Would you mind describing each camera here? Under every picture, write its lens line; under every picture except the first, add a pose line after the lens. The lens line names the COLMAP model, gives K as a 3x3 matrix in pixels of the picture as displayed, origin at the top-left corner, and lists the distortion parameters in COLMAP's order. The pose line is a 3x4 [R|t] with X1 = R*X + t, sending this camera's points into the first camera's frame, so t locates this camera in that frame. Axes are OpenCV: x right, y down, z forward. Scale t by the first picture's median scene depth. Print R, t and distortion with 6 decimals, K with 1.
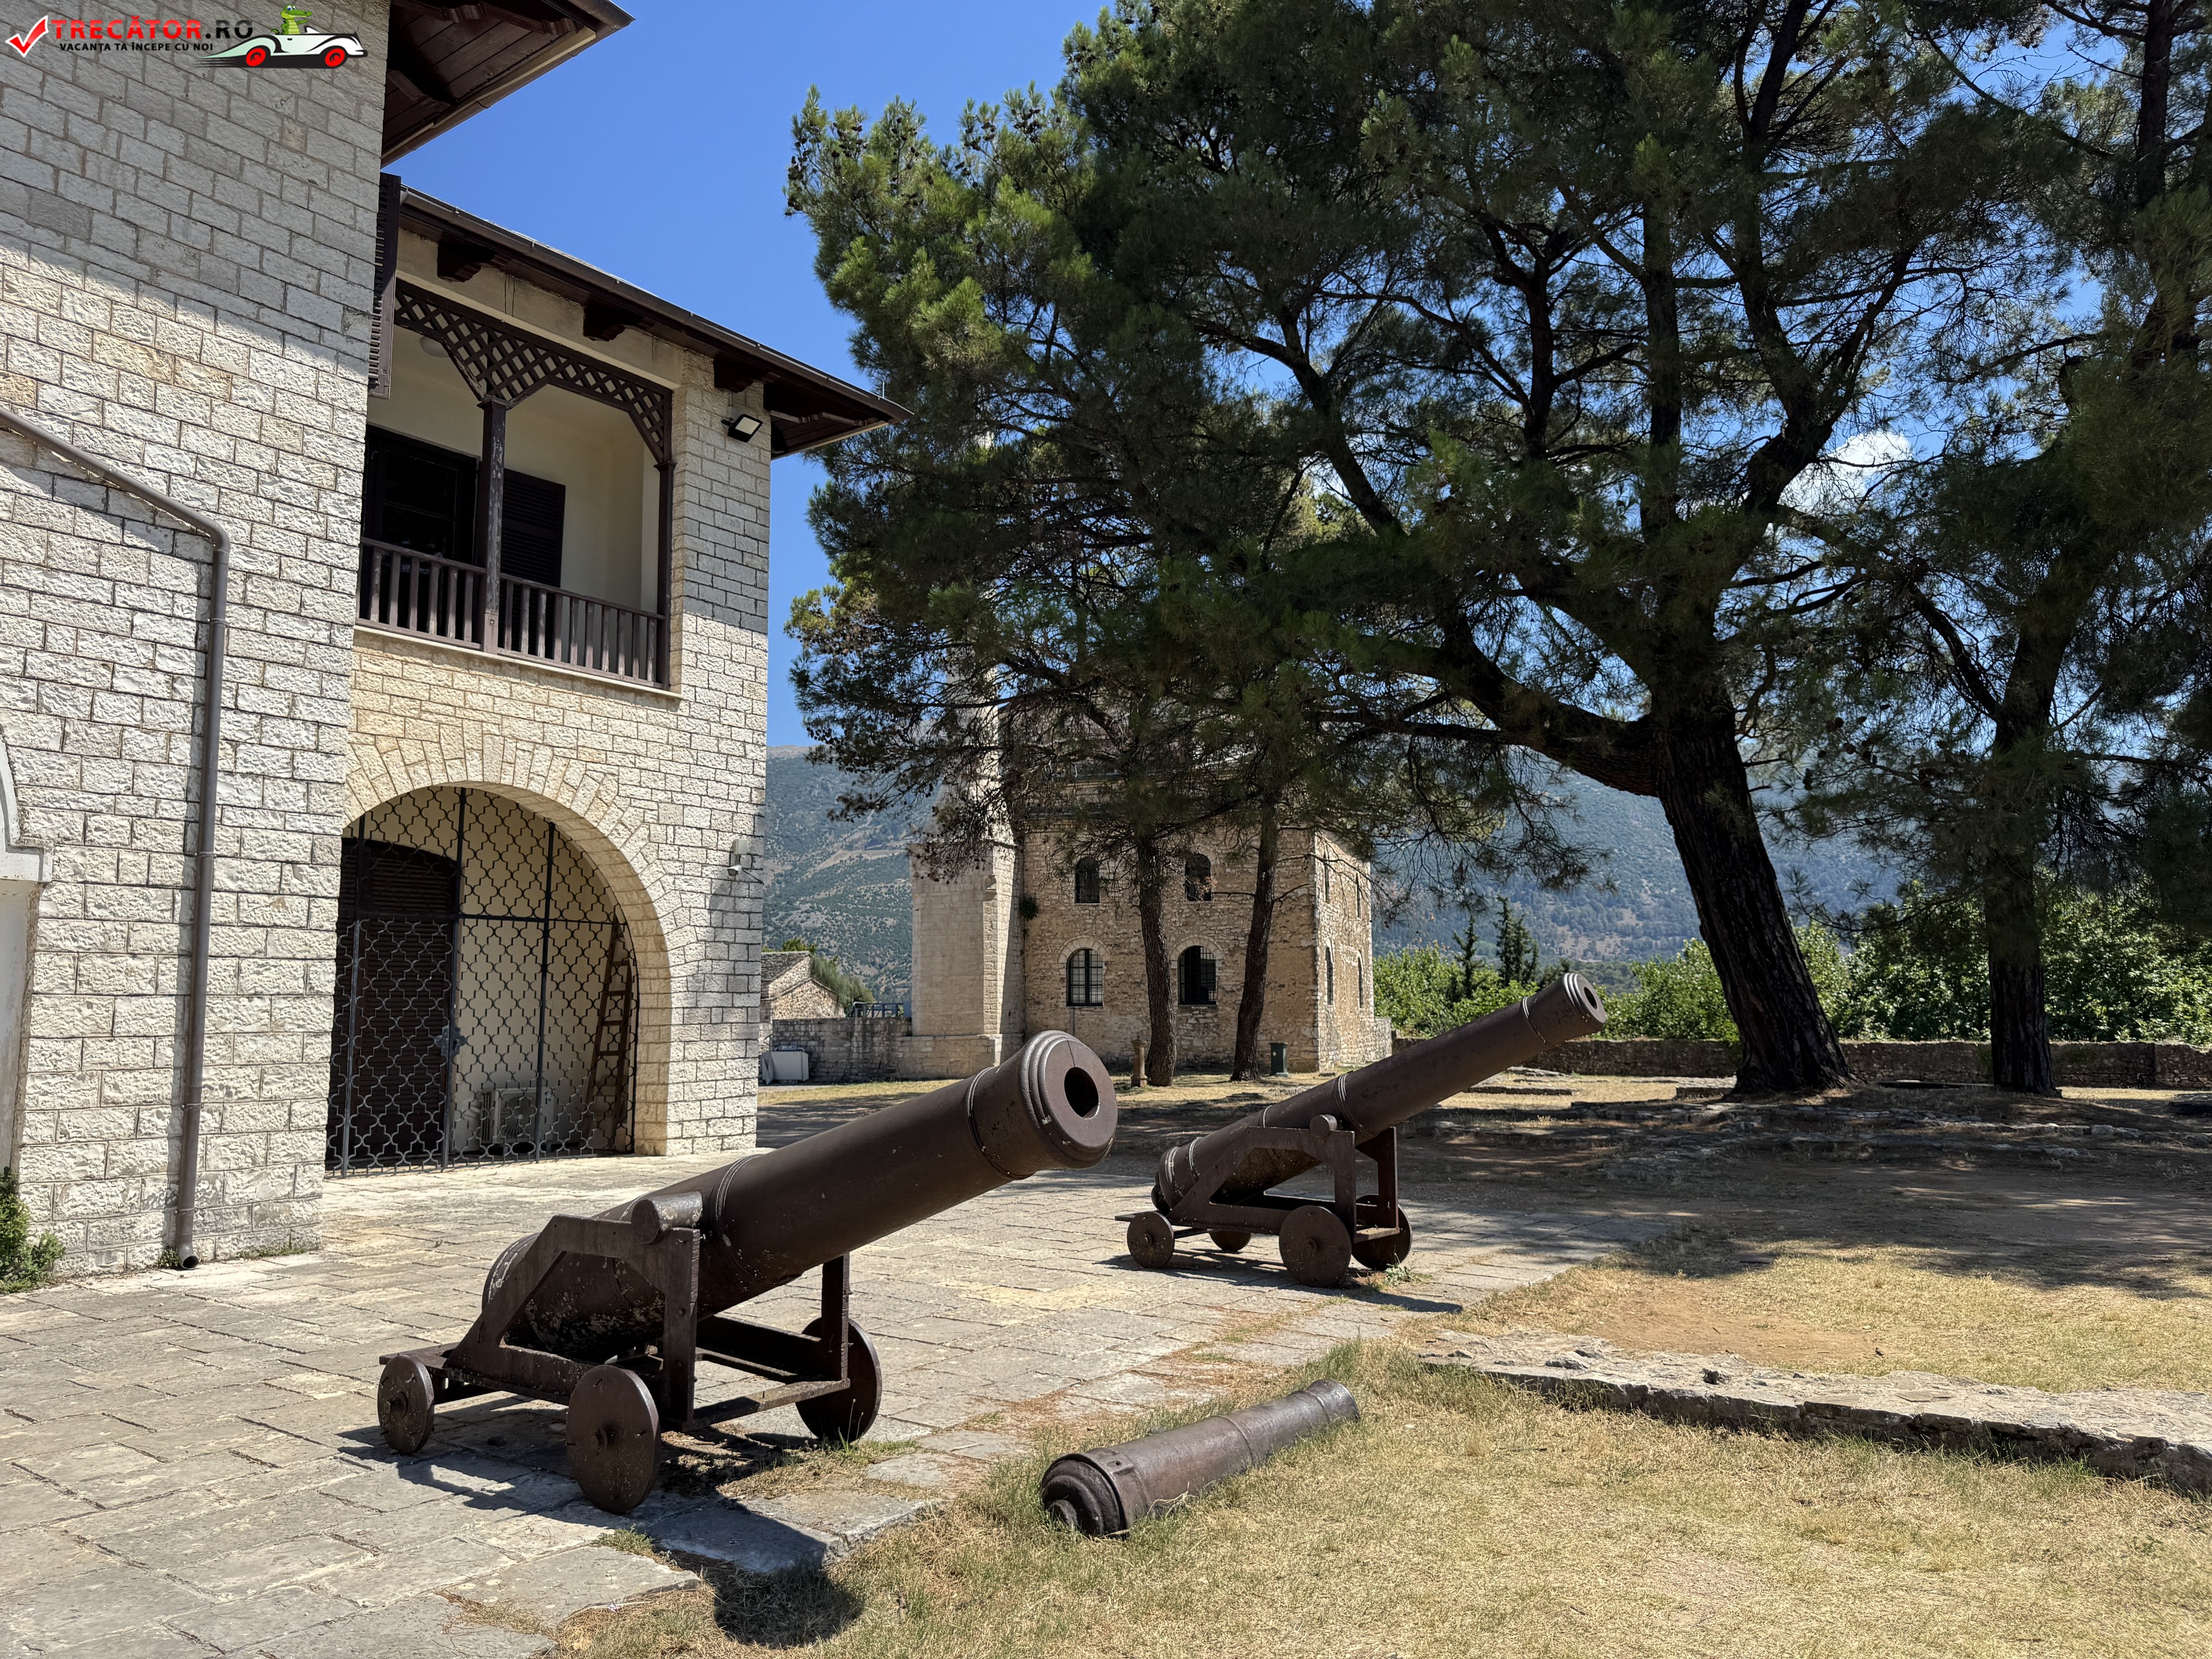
lens RADIAL K [[1562.3, 0, 1102.7], [0, 1562.3, 838.6], [0, 0, 1]] dist [0.047911, -0.040439]
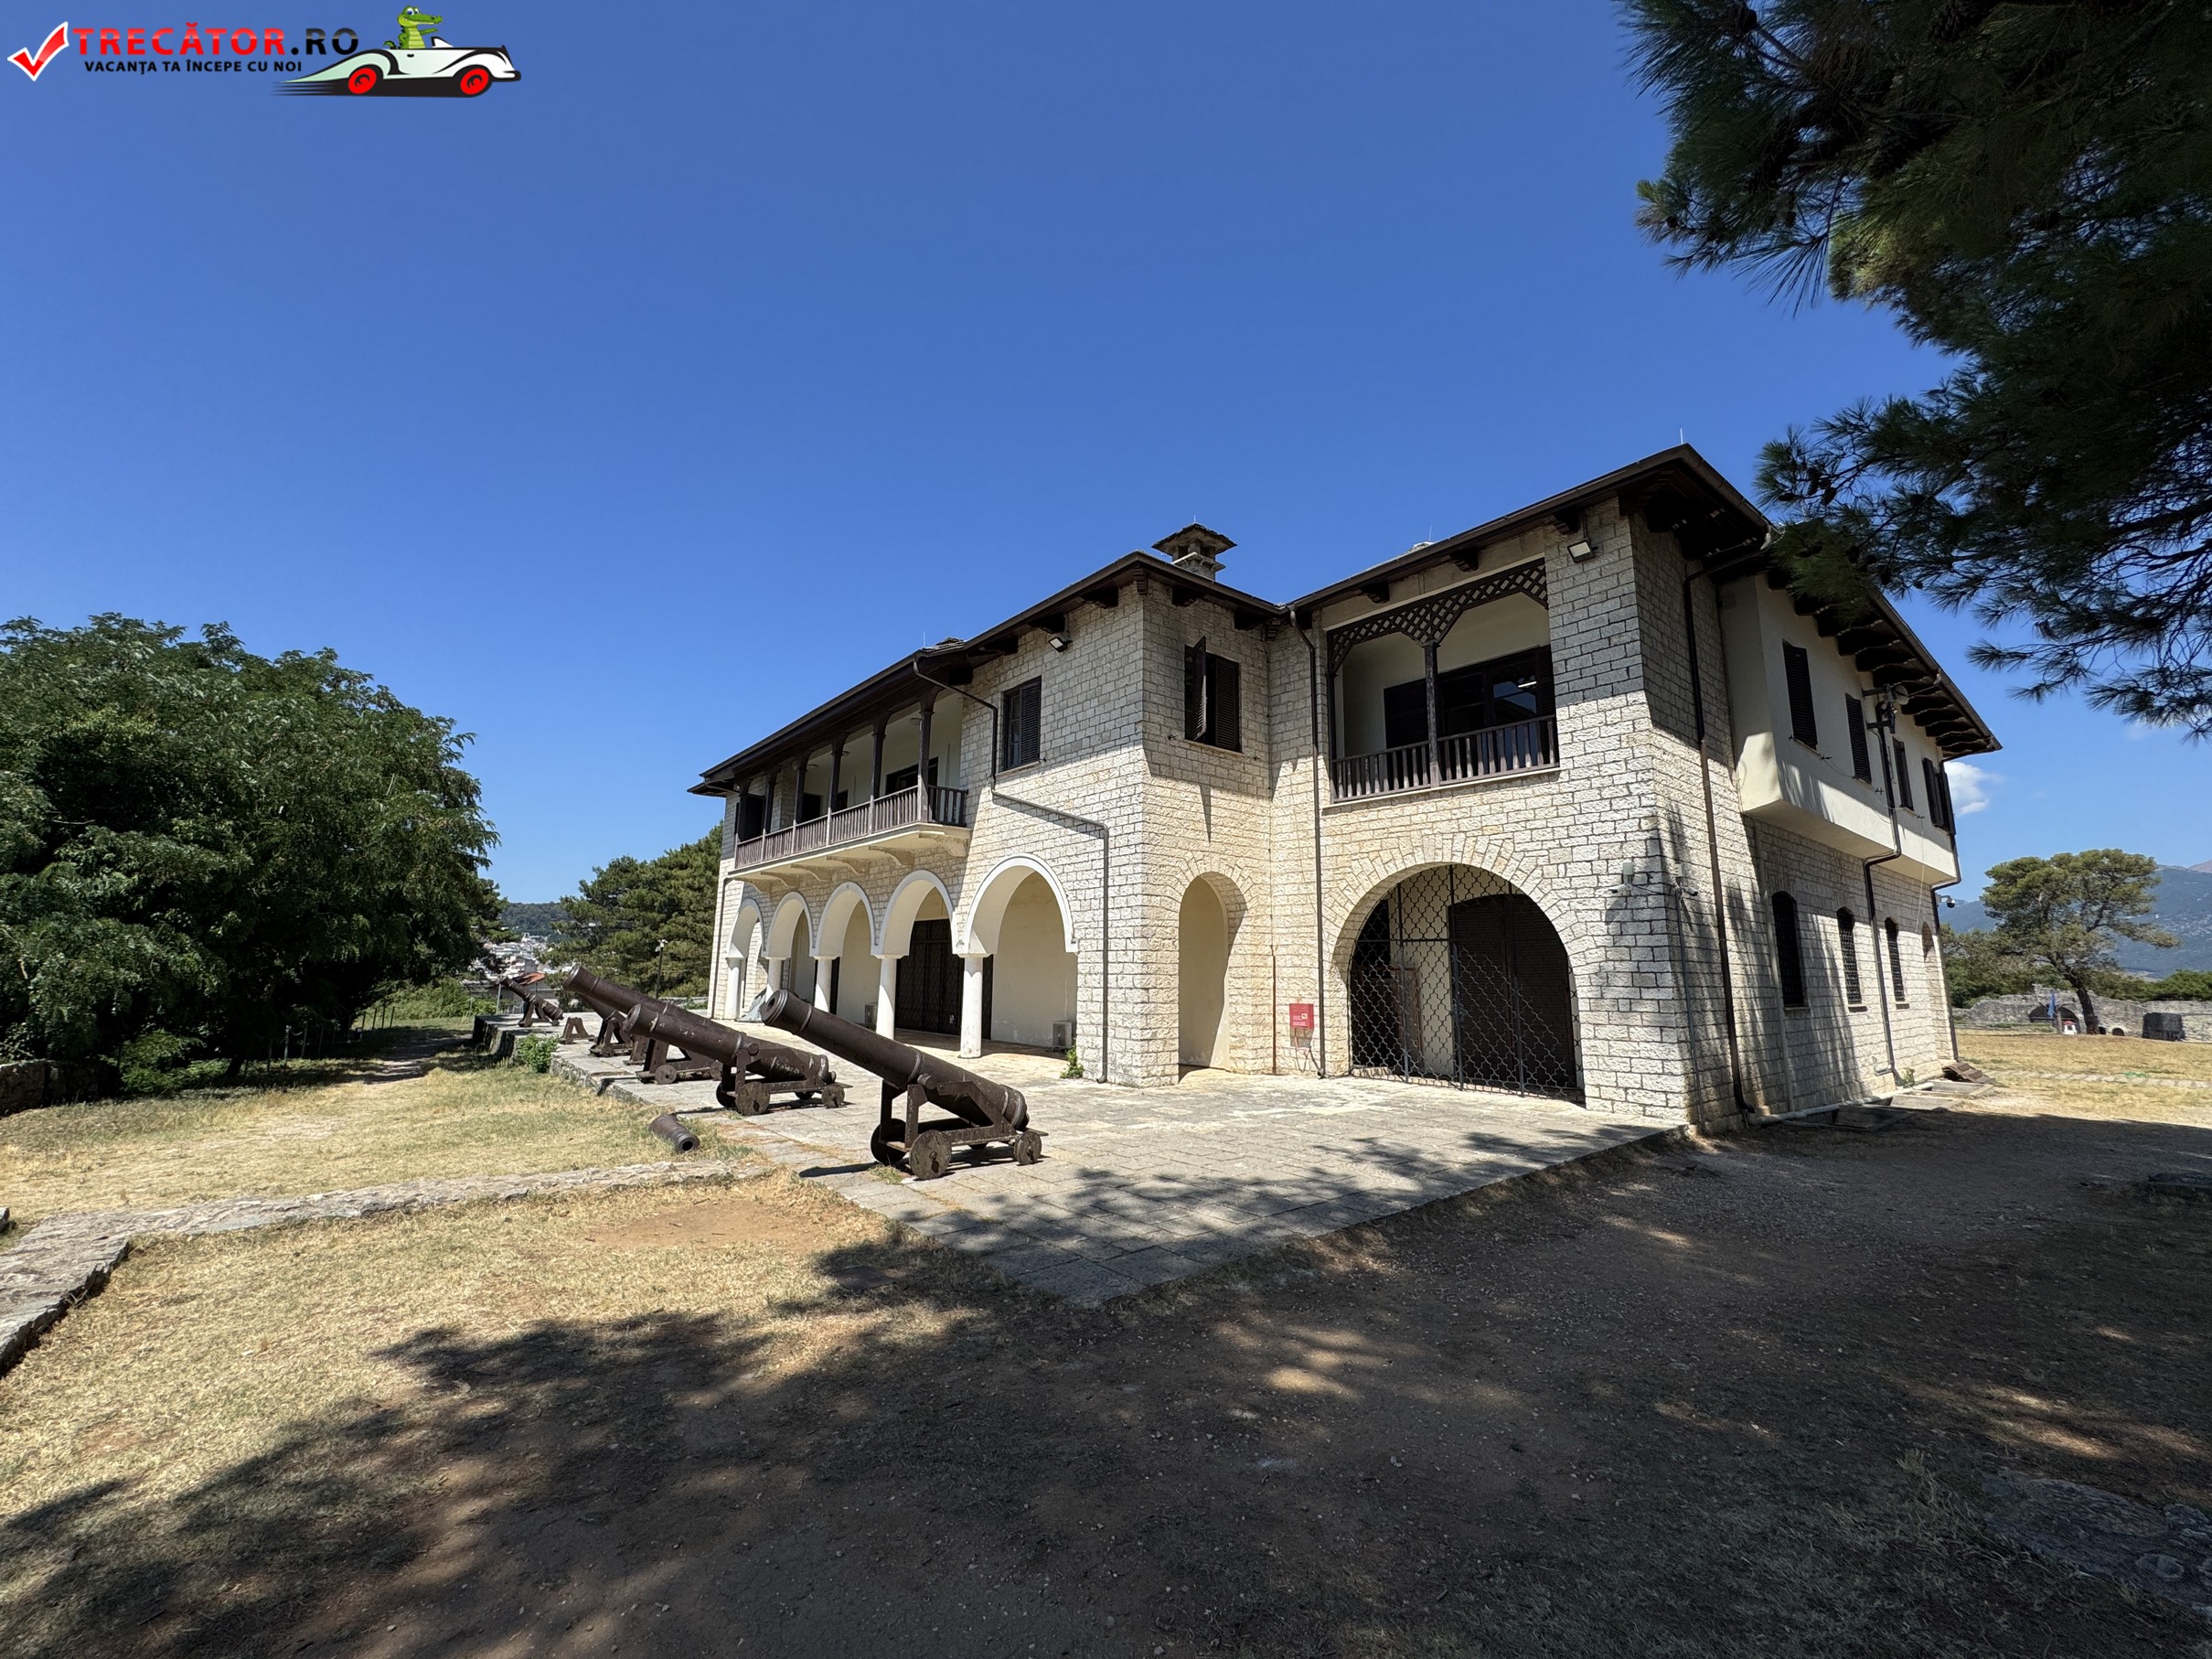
lens RADIAL K [[873.6, 0, 1106.0], [0, 873.6, 829.5], [0, 0, 1]] dist [-0.000539, -0.000012]
pose [[-0.252417, -0.153964, -0.955291, 0.604140], [0.102886, 0.977392, -0.184712, 0.067276], [0.962133, -0.144911, -0.230870, 0.854348]]
